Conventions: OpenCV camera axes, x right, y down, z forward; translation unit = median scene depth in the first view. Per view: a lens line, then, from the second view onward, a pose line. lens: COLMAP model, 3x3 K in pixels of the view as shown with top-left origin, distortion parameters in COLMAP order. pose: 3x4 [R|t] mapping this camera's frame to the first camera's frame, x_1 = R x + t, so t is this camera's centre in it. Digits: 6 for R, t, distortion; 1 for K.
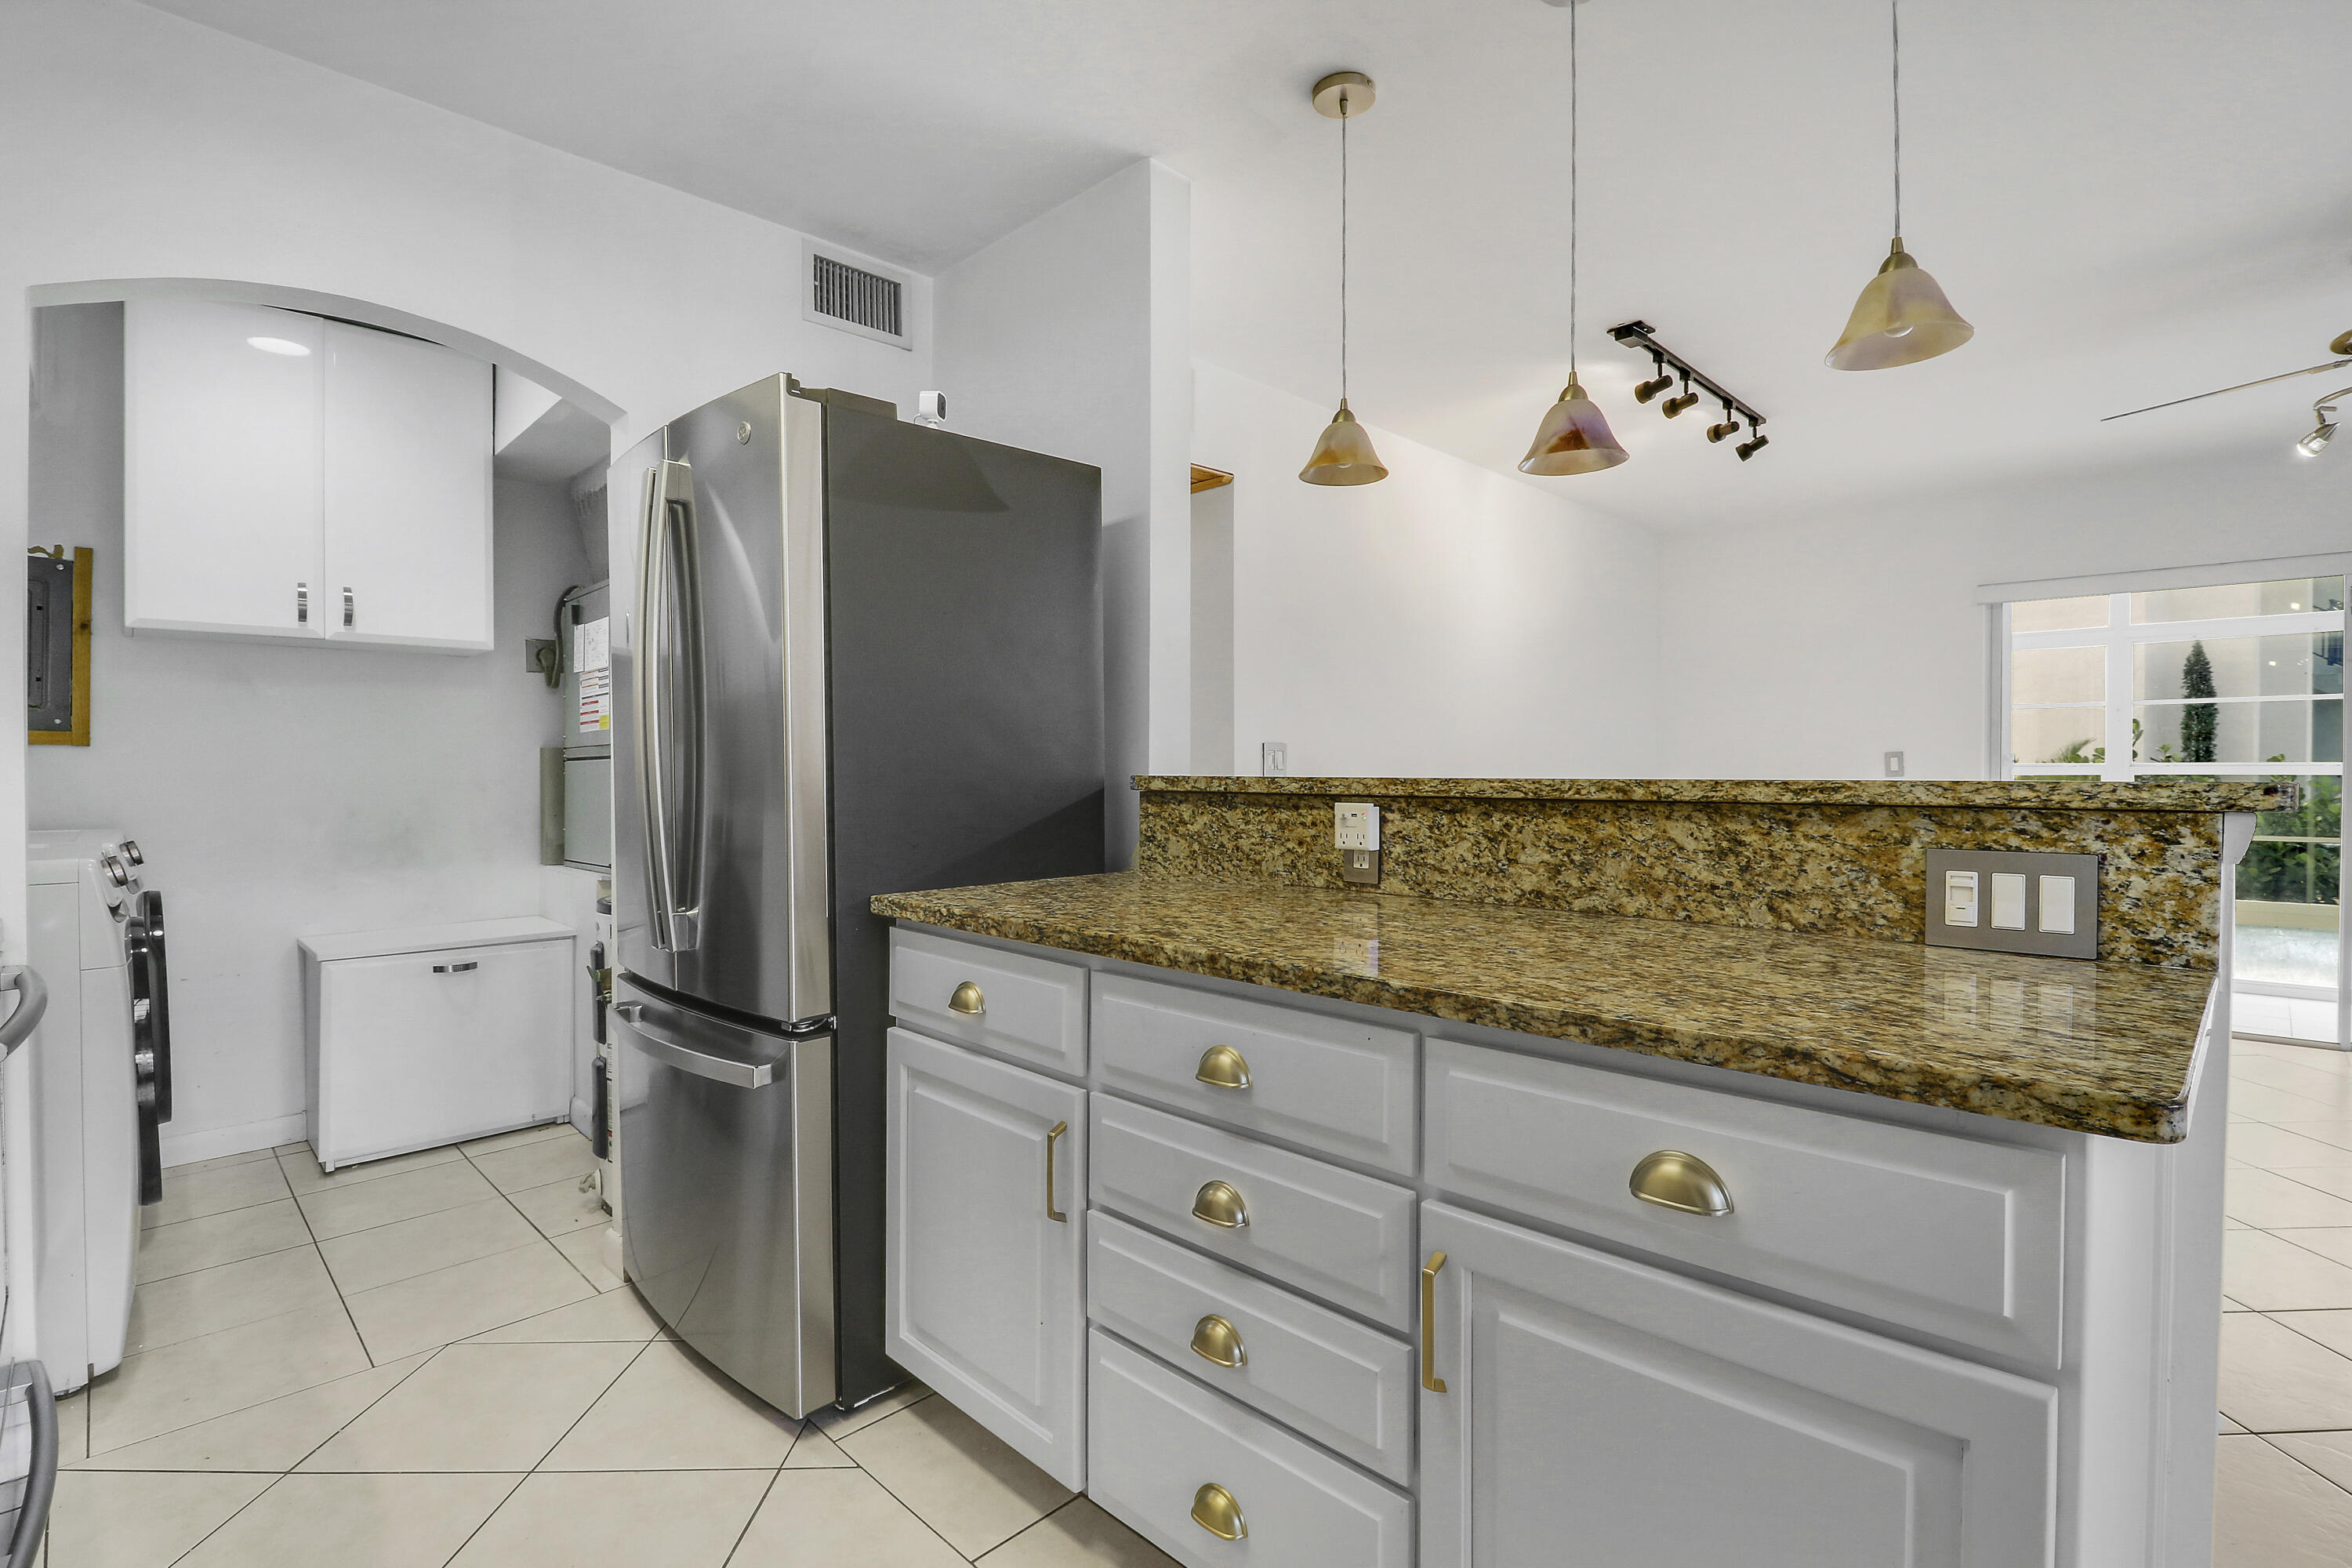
lens RADIAL K [[1094.7, 0, 1192.3], [0, 1094.7, 766.0], [0, 0, 1]] dist [-0.008115, -0.006852]
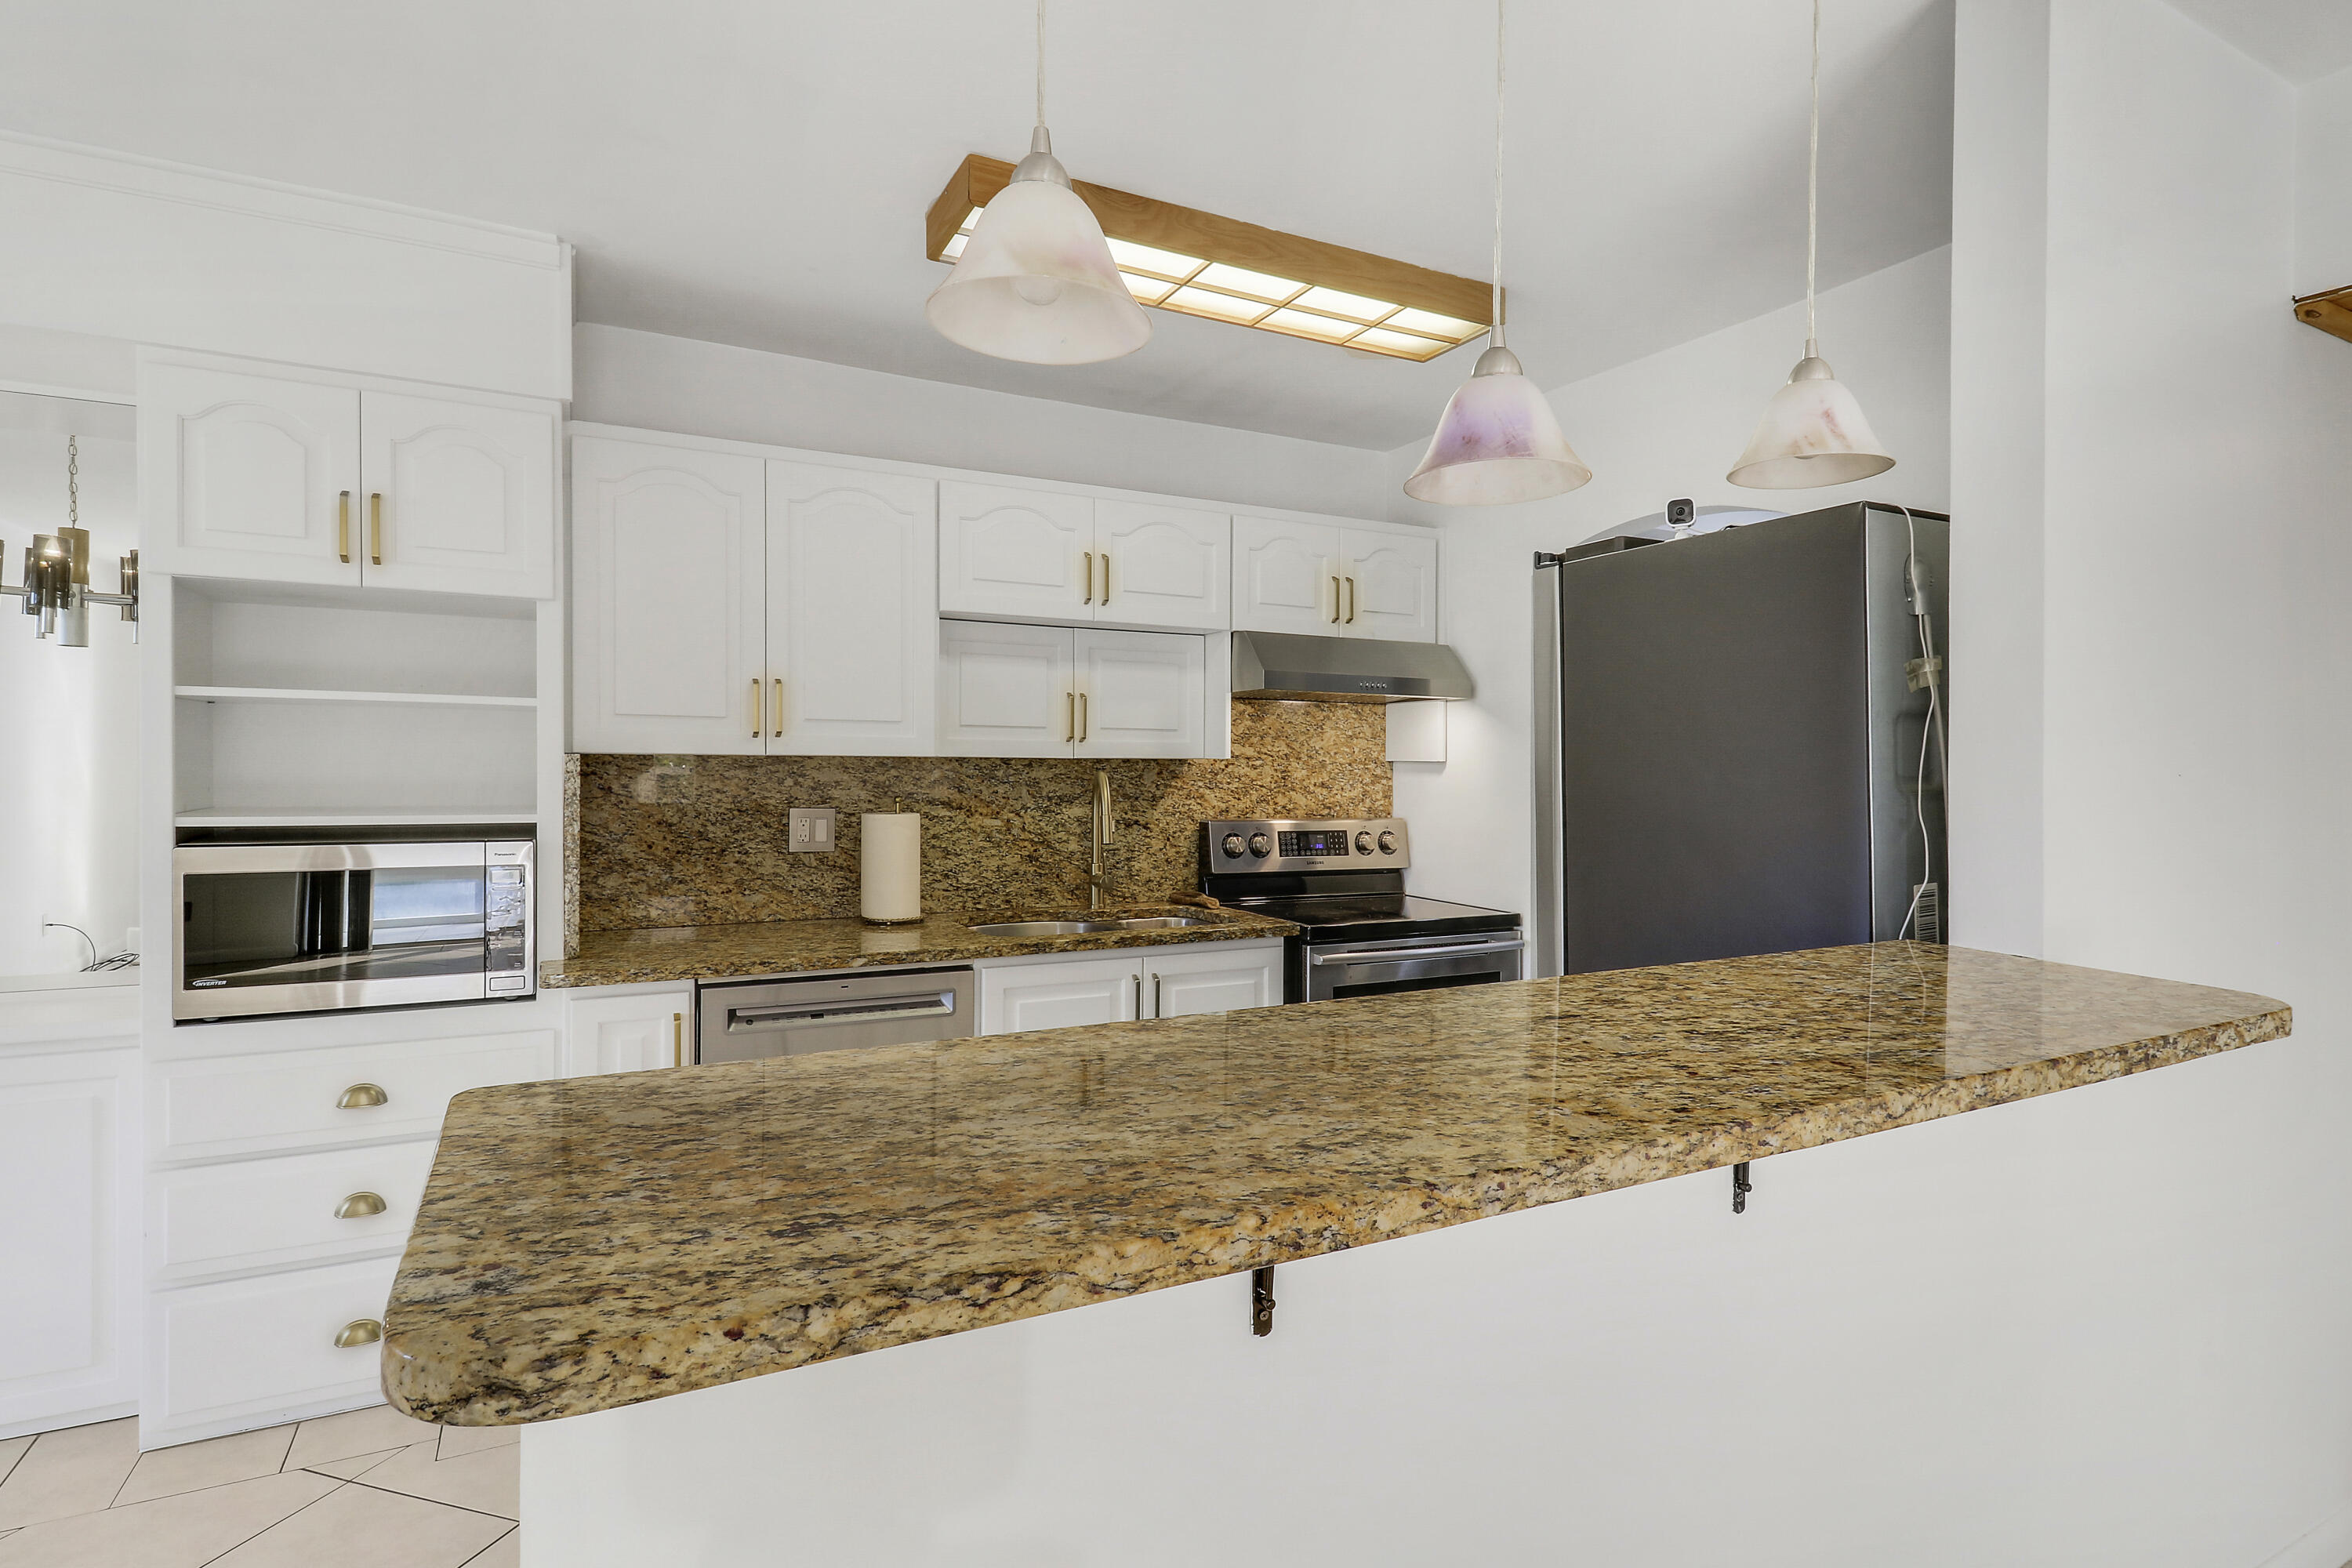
lens RADIAL K [[1174.4, 0, 1183.1], [0, 1174.4, 787.5], [0, 0, 1]] dist [-0.000155, -0.005111]
pose [[-0.320678, 0.025973, -0.946832, 0.729899], [-0.013635, 0.999394, 0.032033, -0.097827], [0.947090, 0.023182, -0.320129, 0.766670]]
